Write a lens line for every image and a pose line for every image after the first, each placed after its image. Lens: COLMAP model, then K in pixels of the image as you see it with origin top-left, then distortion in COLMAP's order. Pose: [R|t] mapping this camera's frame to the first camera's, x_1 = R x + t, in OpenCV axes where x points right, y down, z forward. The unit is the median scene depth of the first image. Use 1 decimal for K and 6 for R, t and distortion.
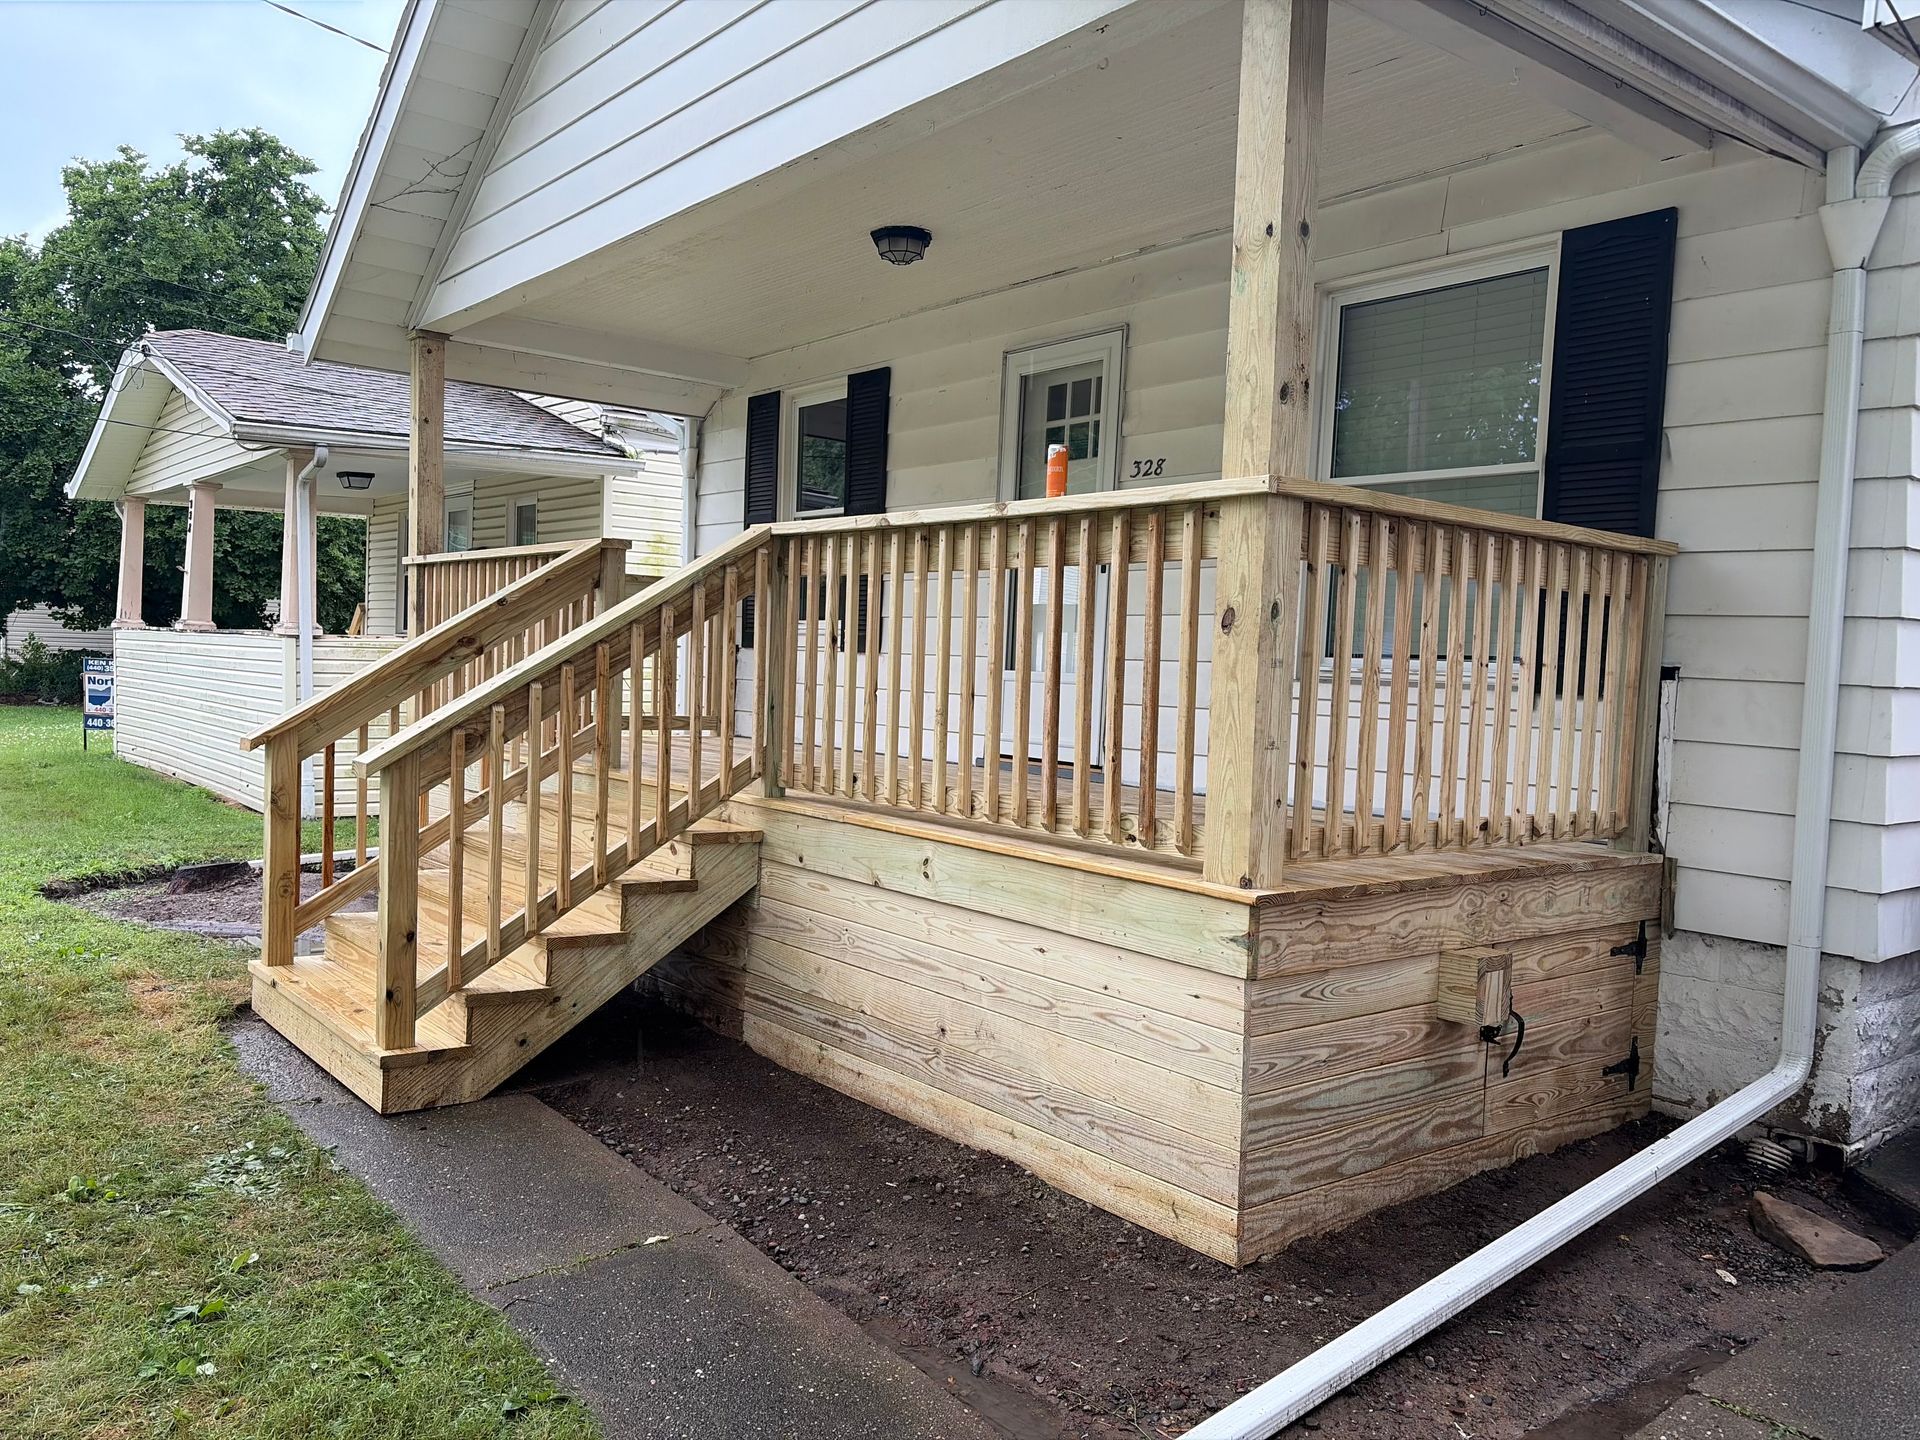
lens RADIAL K [[1452.4, 0, 942.0], [0, 1452.4, 736.0], [0, 0, 1]] dist [0.052595, -0.059031]
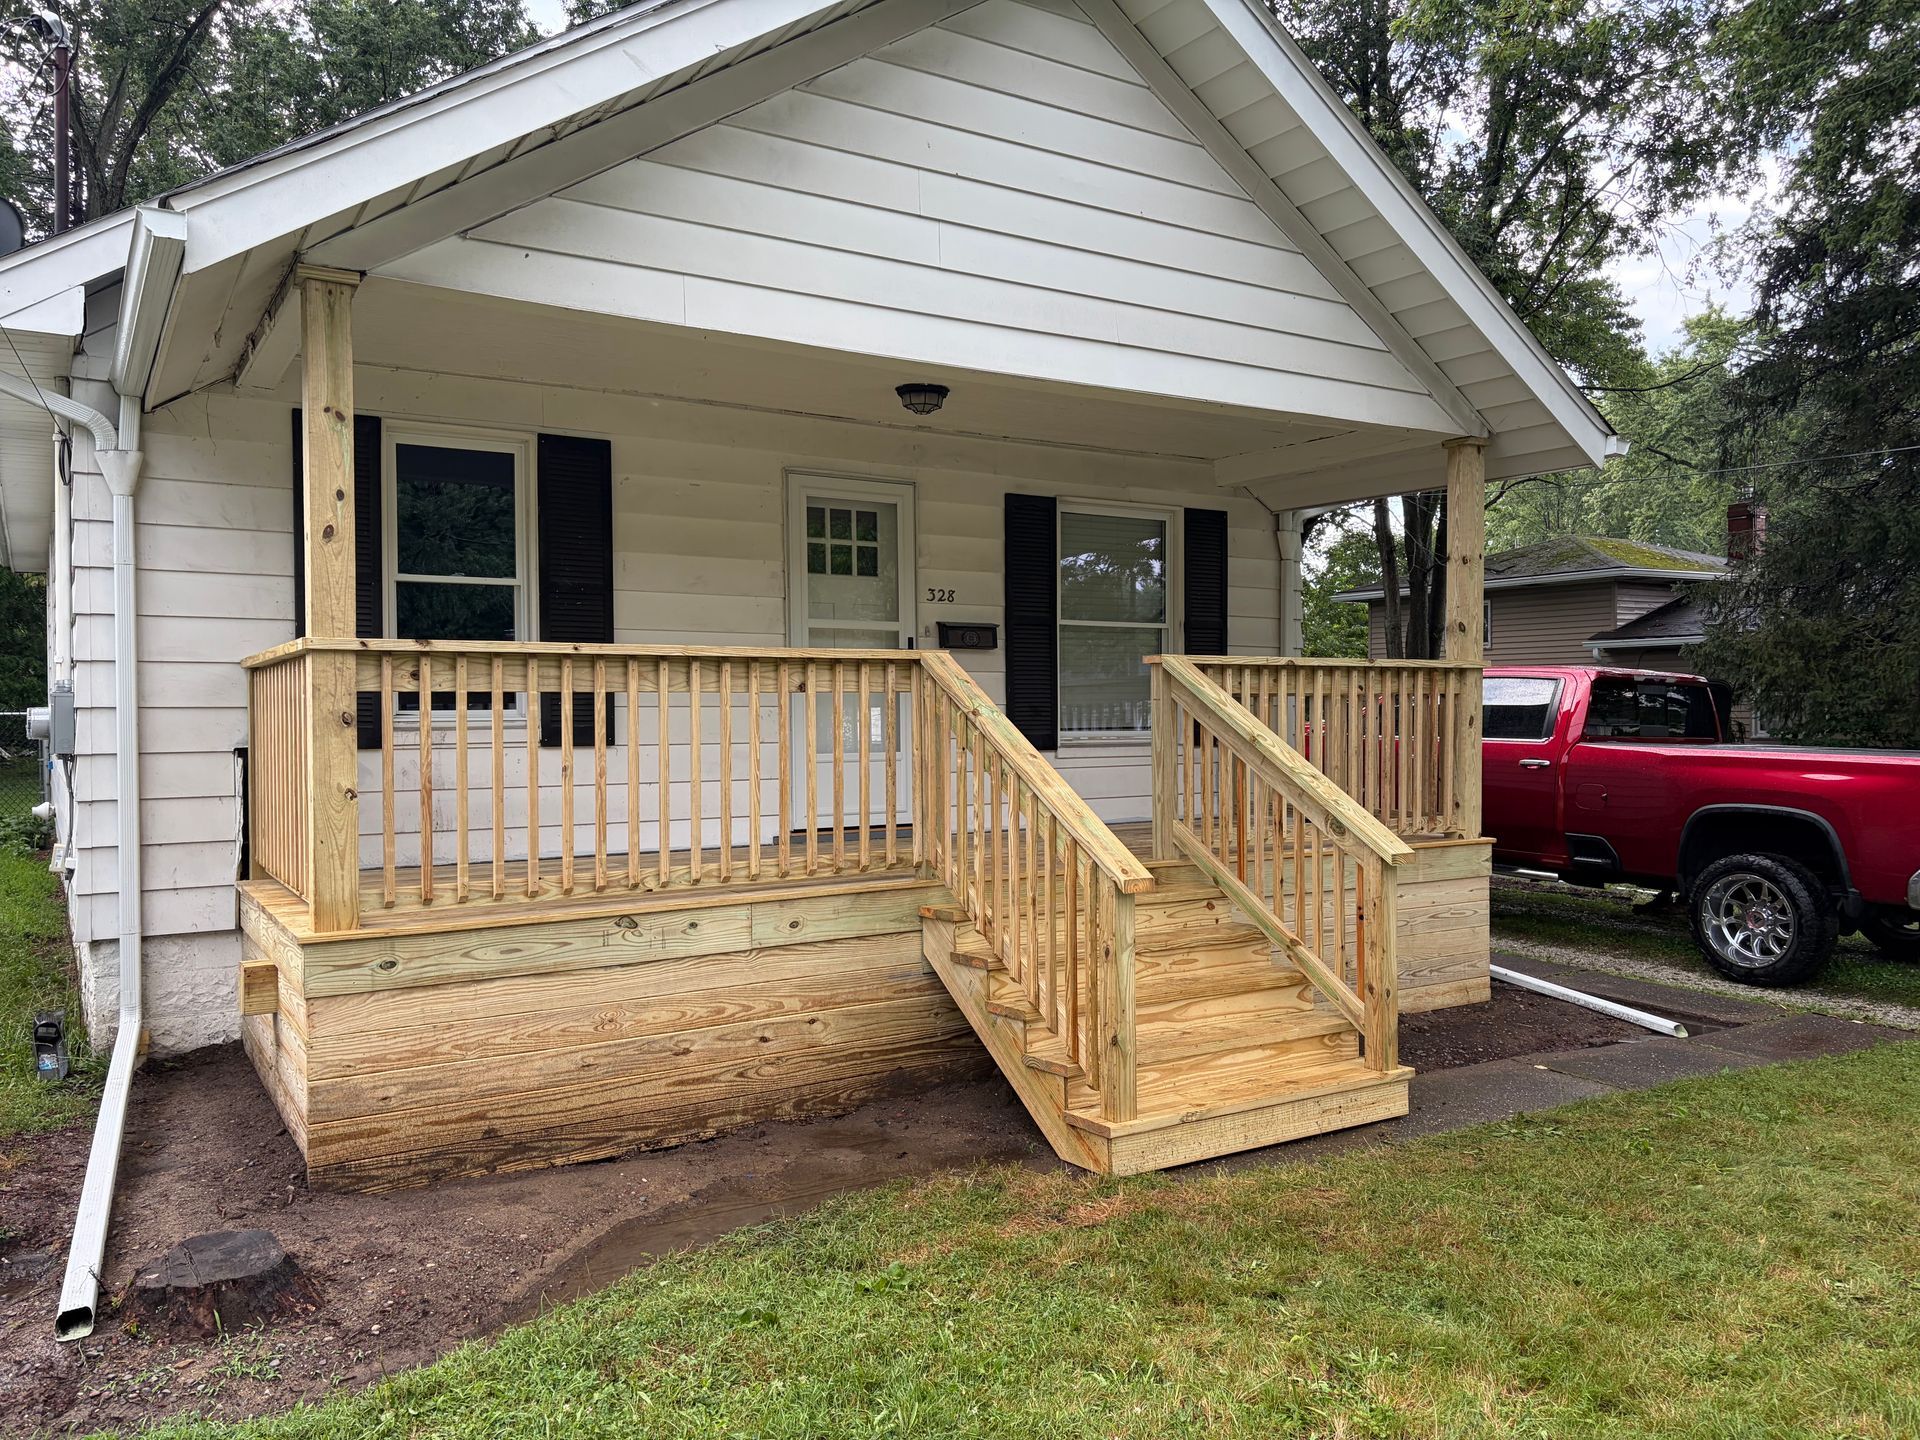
lens RADIAL K [[1452.4, 0, 963.8], [0, 1452.4, 734.4], [0, 0, 1]] dist [0.052595, -0.059031]
pose [[0.105534, -0.053300, 0.992986, -1.725313], [0.061110, 0.997023, 0.047022, -0.173662], [-0.992536, 0.055719, 0.108477, 1.235931]]
